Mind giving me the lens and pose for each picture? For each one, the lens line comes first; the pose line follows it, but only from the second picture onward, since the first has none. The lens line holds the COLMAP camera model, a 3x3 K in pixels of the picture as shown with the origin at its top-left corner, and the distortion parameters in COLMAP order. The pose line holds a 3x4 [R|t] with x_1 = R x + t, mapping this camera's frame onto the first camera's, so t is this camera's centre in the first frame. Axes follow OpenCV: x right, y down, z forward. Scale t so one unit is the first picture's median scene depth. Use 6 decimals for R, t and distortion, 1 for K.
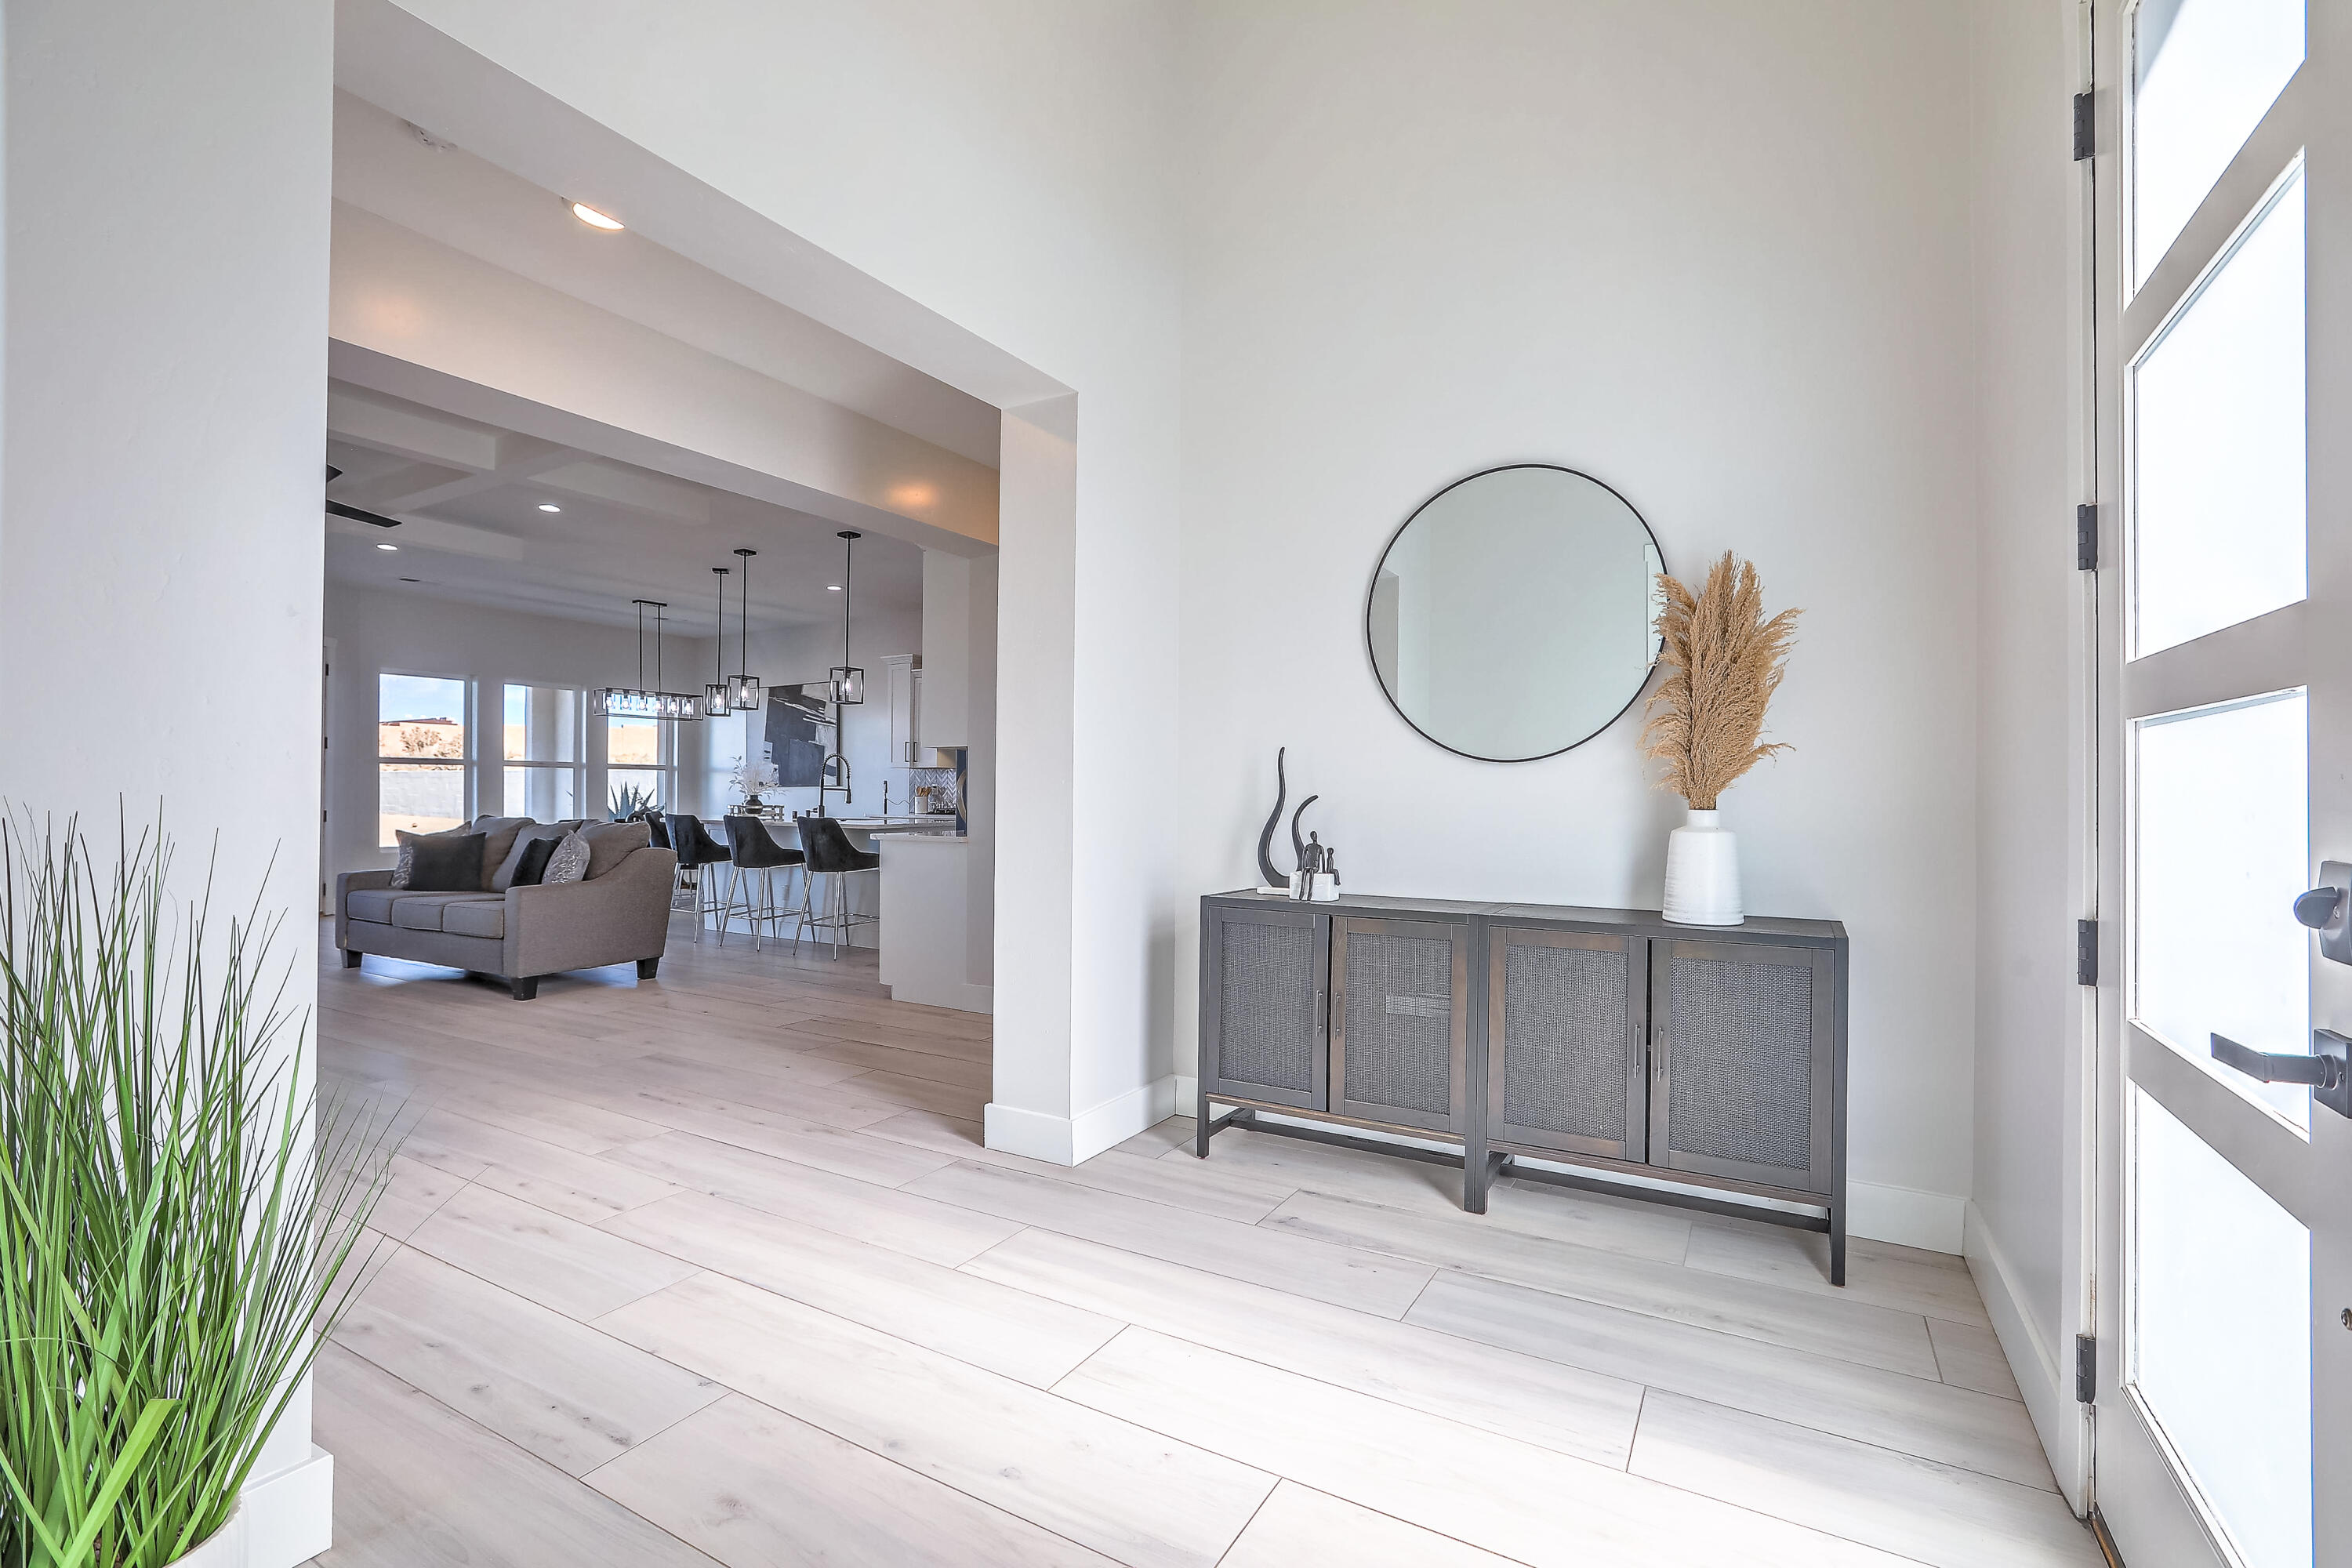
lens RADIAL K [[1063.4, 0, 1176.0], [0, 1063.4, 784.0], [0, 0, 1]] dist [-0.045862, 0.012610]
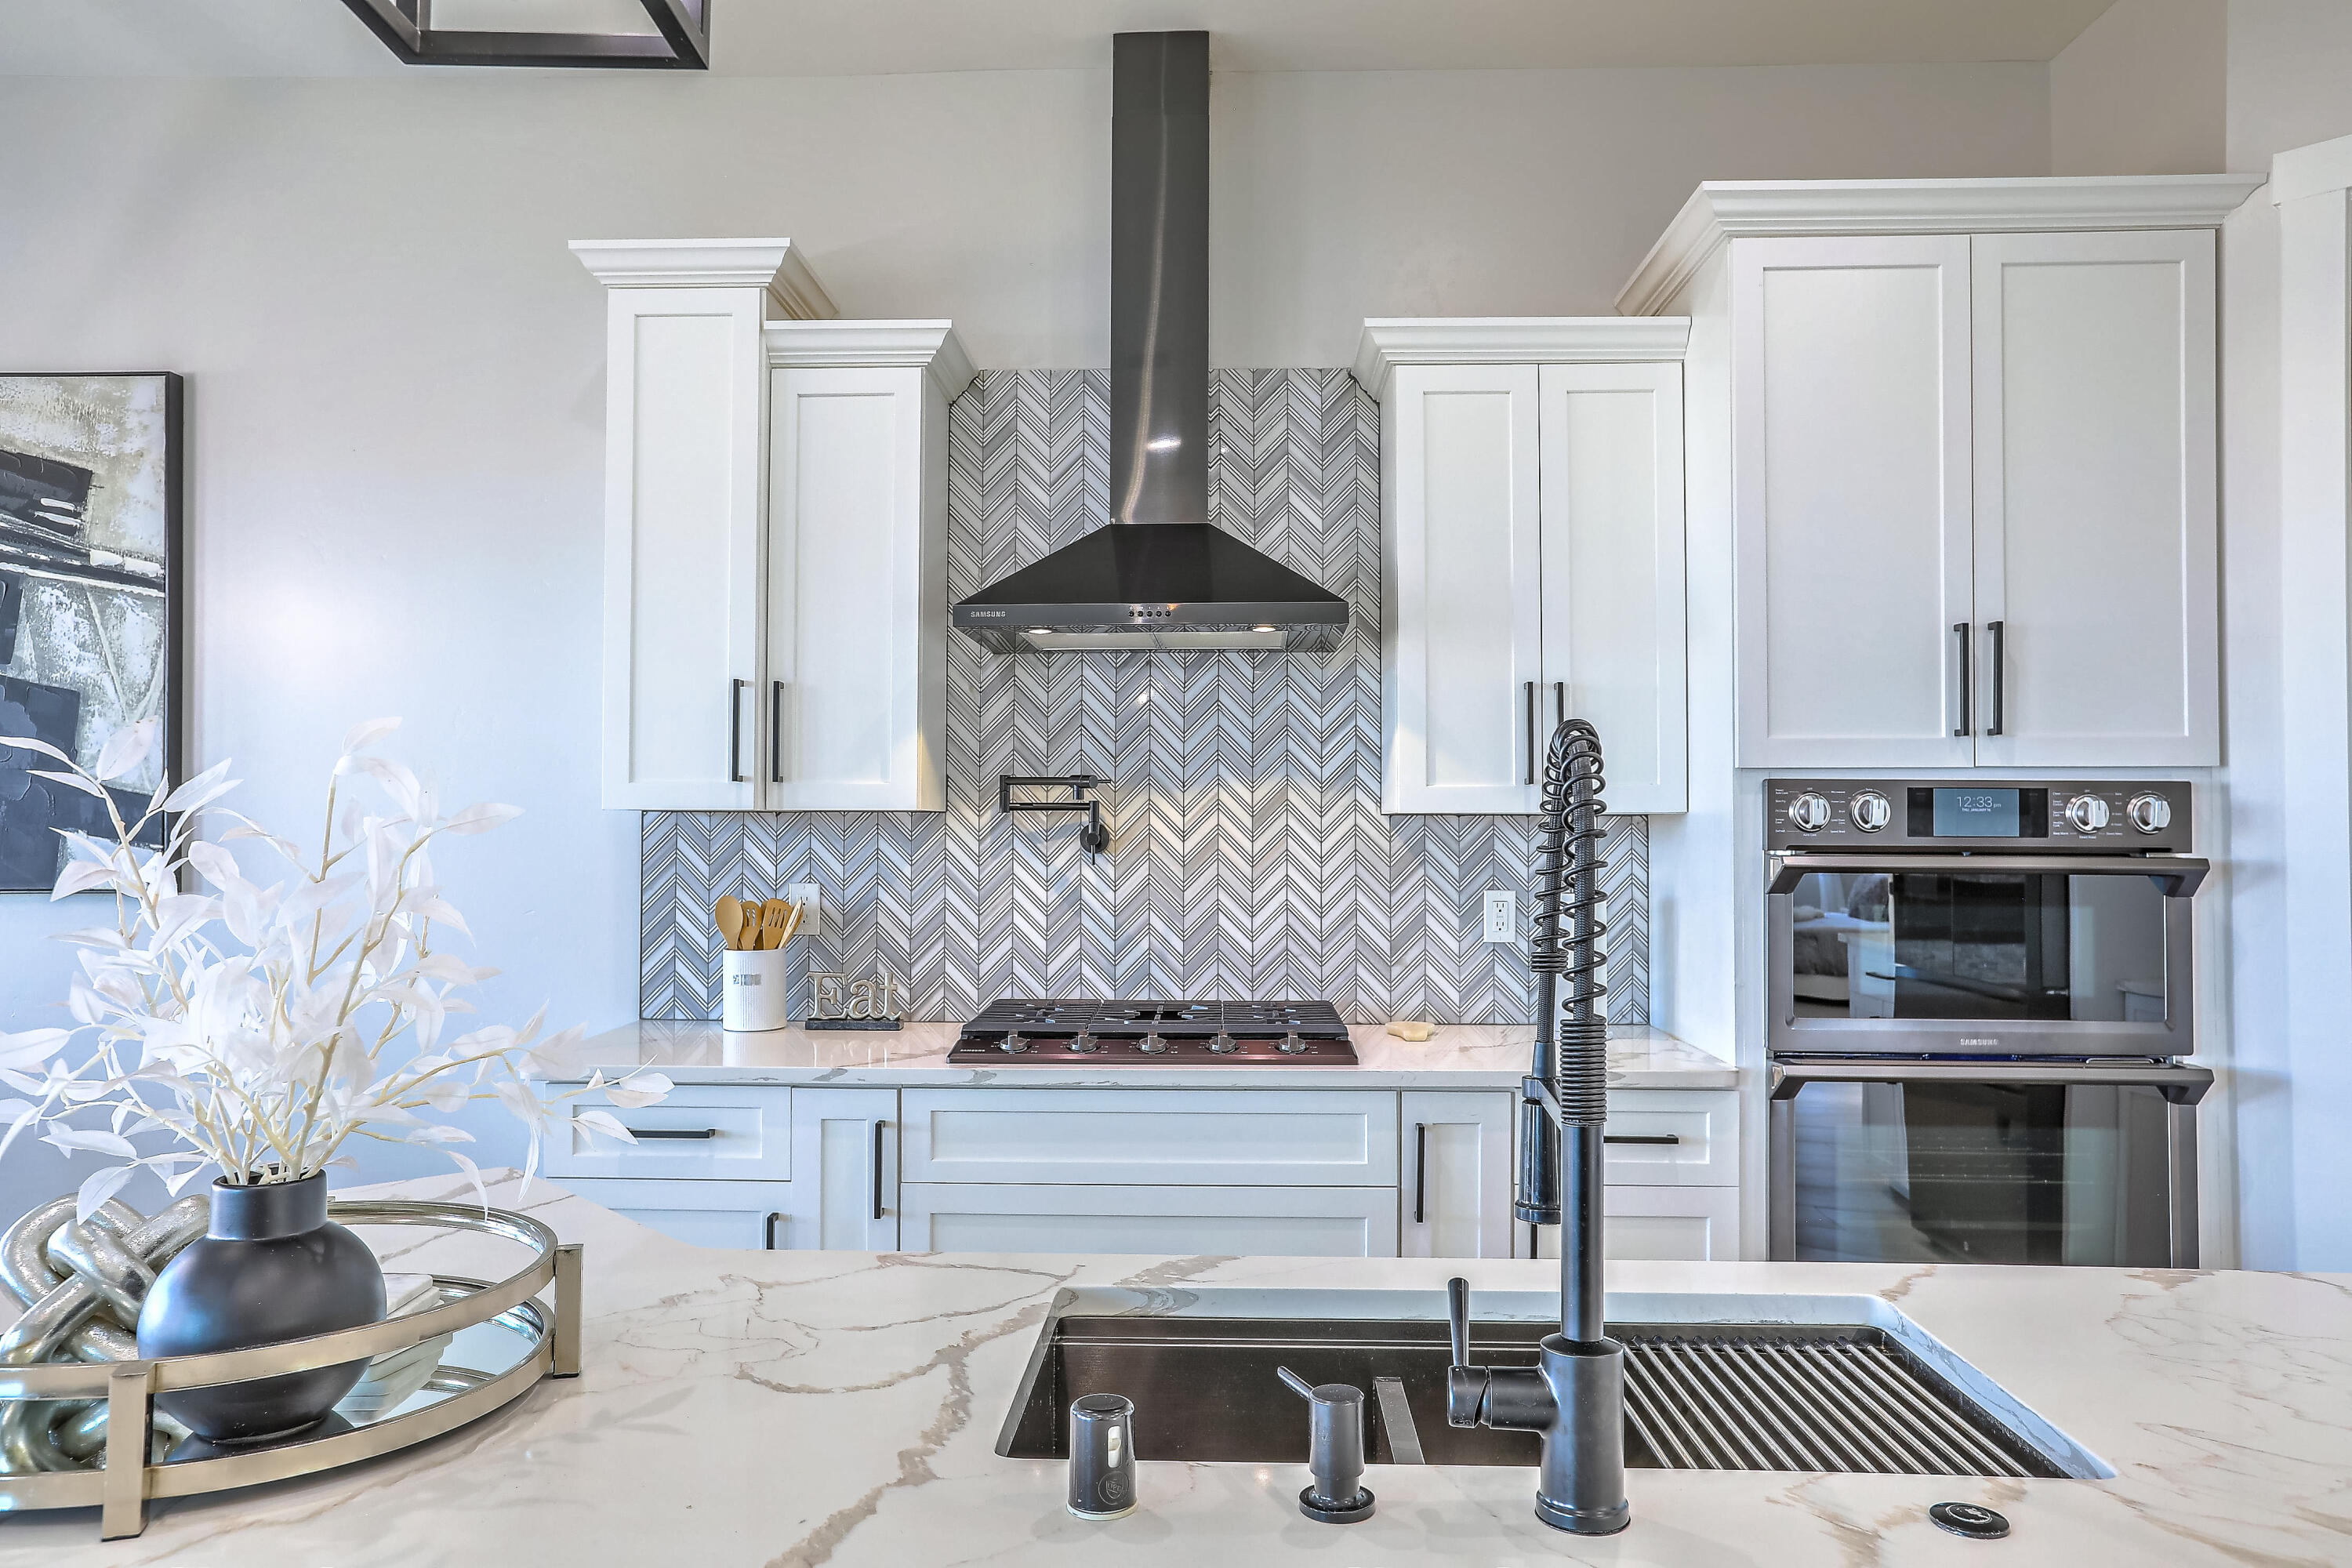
lens RADIAL K [[1600.3, 0, 1176.0], [0, 1600.3, 784.0], [0, 0, 1]] dist [-0.010157, 0.043751]
pose [[0.880182, 0.009660, 0.474538, -0.290420], [-0.003832, 0.999905, -0.013248, -0.015198], [-0.474621, 0.009843, 0.880135, 0.626371]]
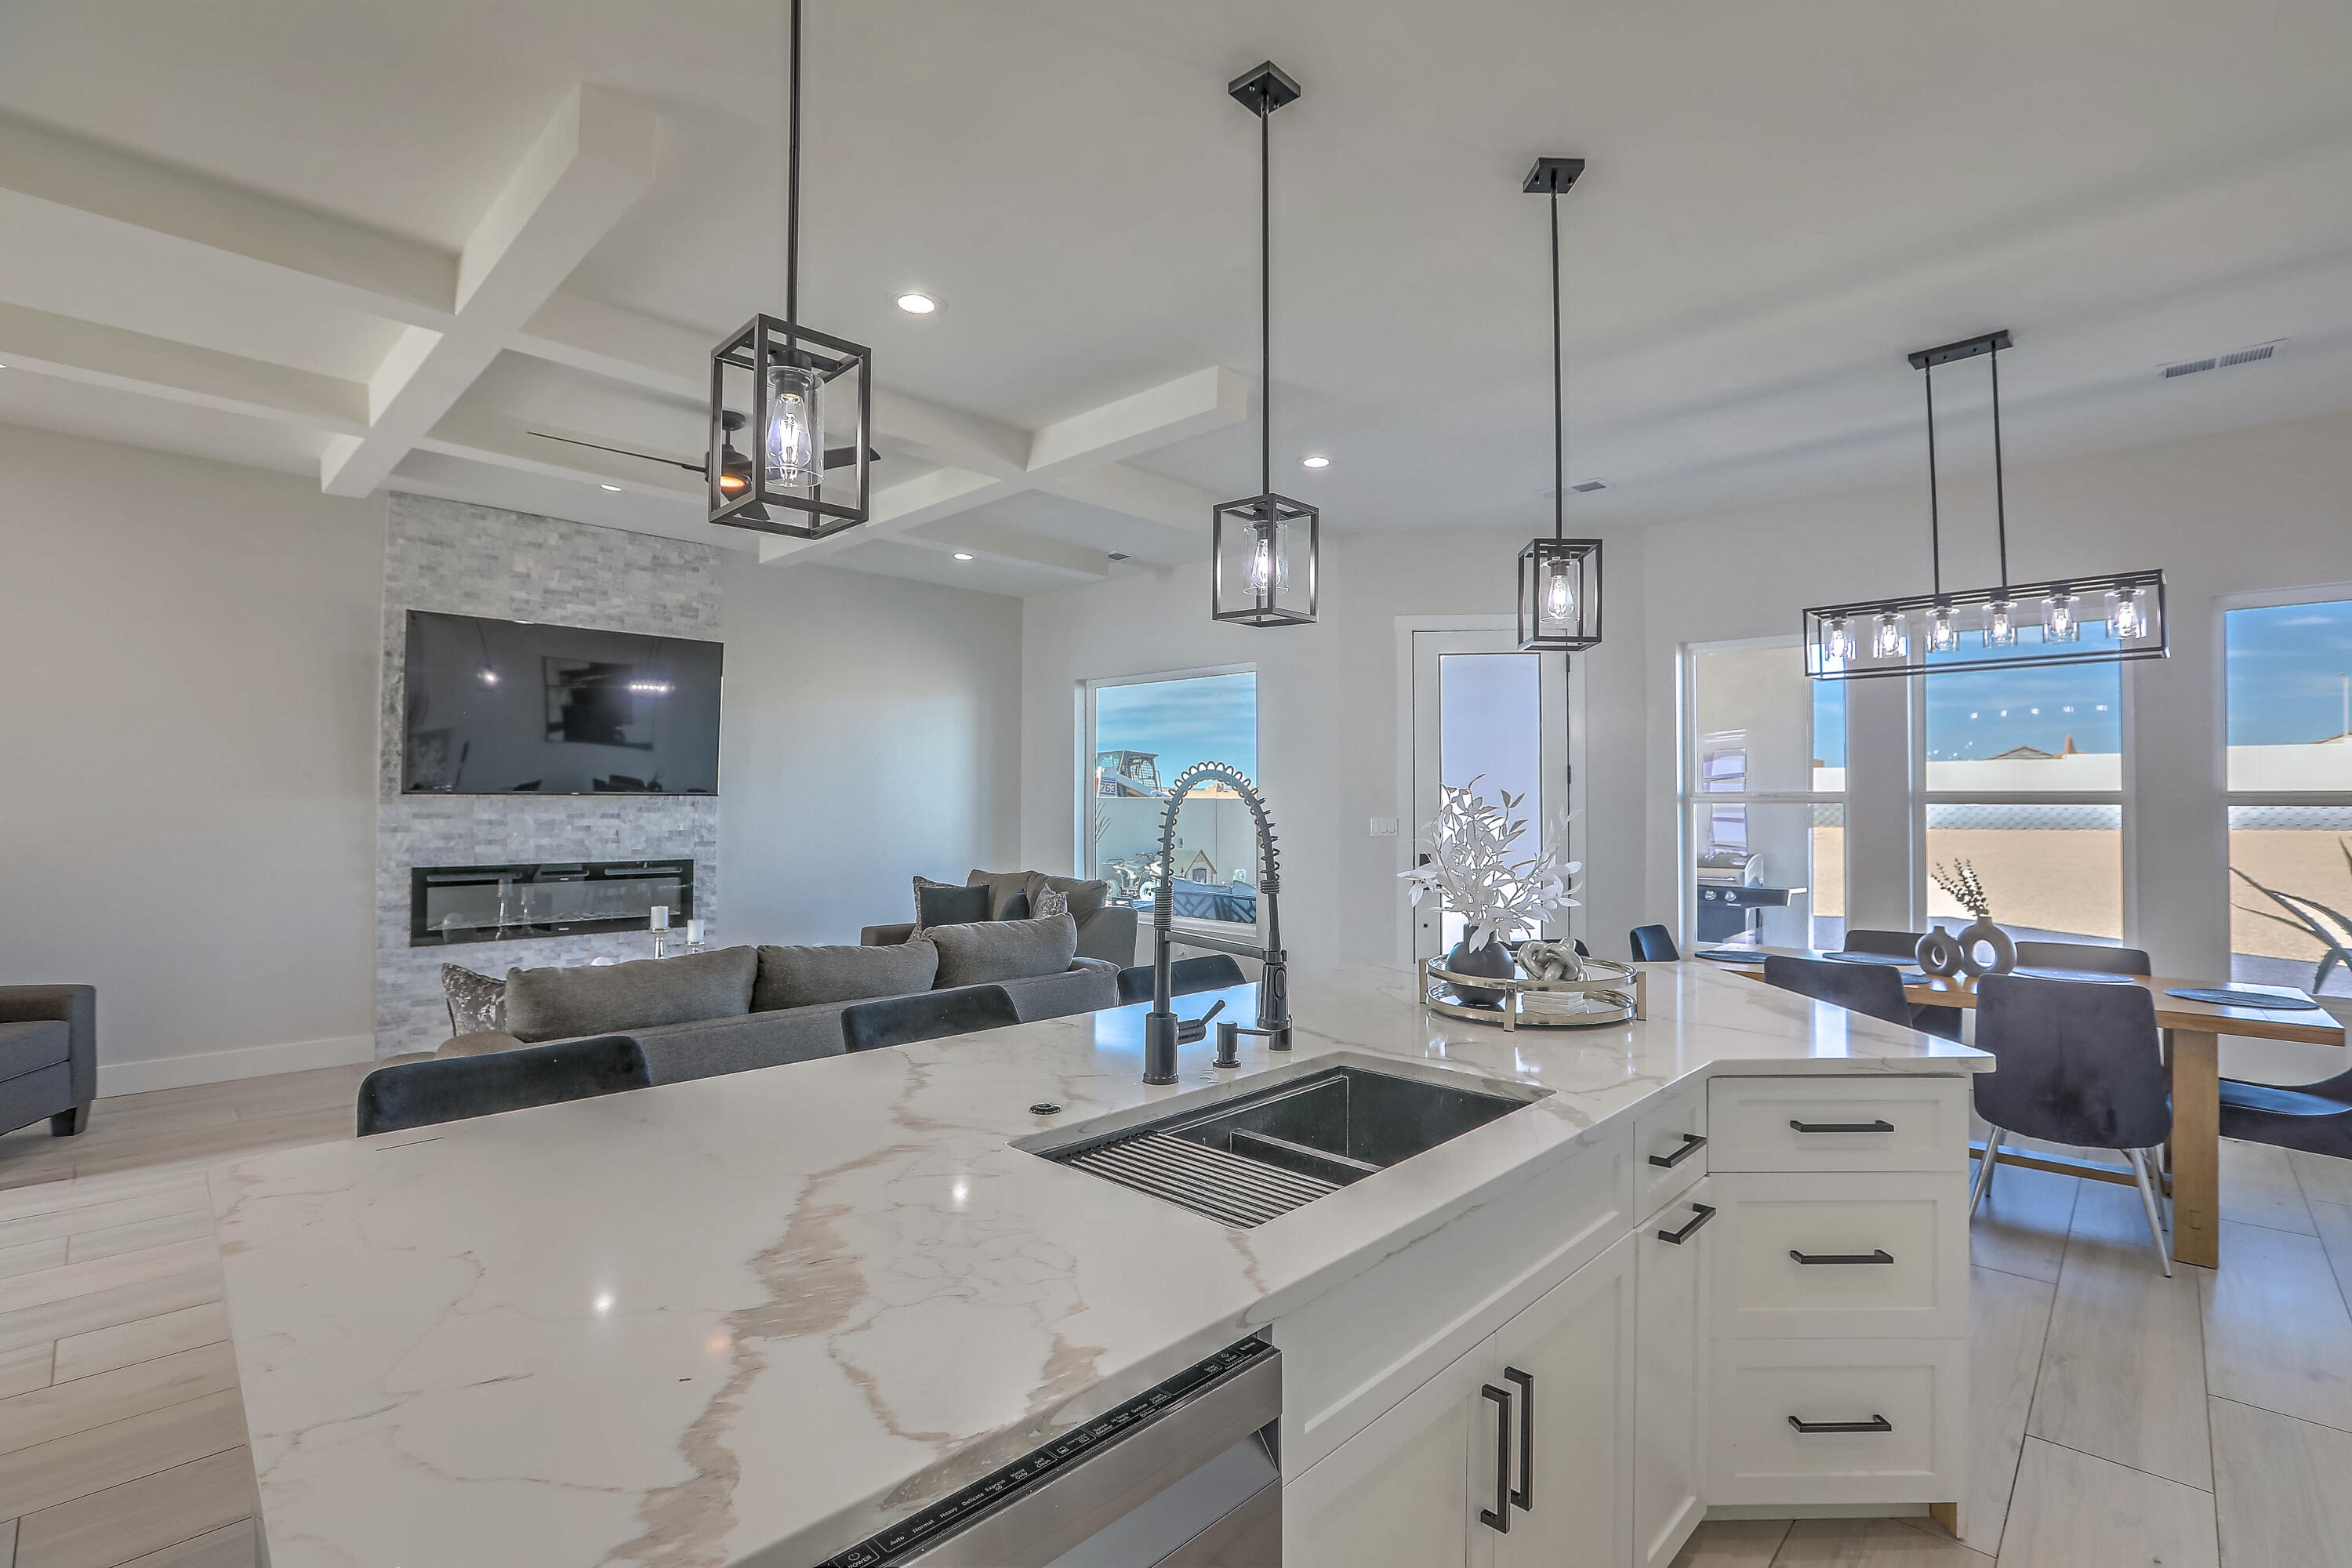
lens RADIAL K [[1063.4, 0, 1176.0], [0, 1063.4, 784.0], [0, 0, 1]] dist [-0.045862, 0.012610]
pose [[-0.227310, -0.026253, -0.973468, -0.089687], [0.004978, 0.999592, -0.028120, -0.013703], [0.973810, -0.011238, -0.227087, 0.723759]]
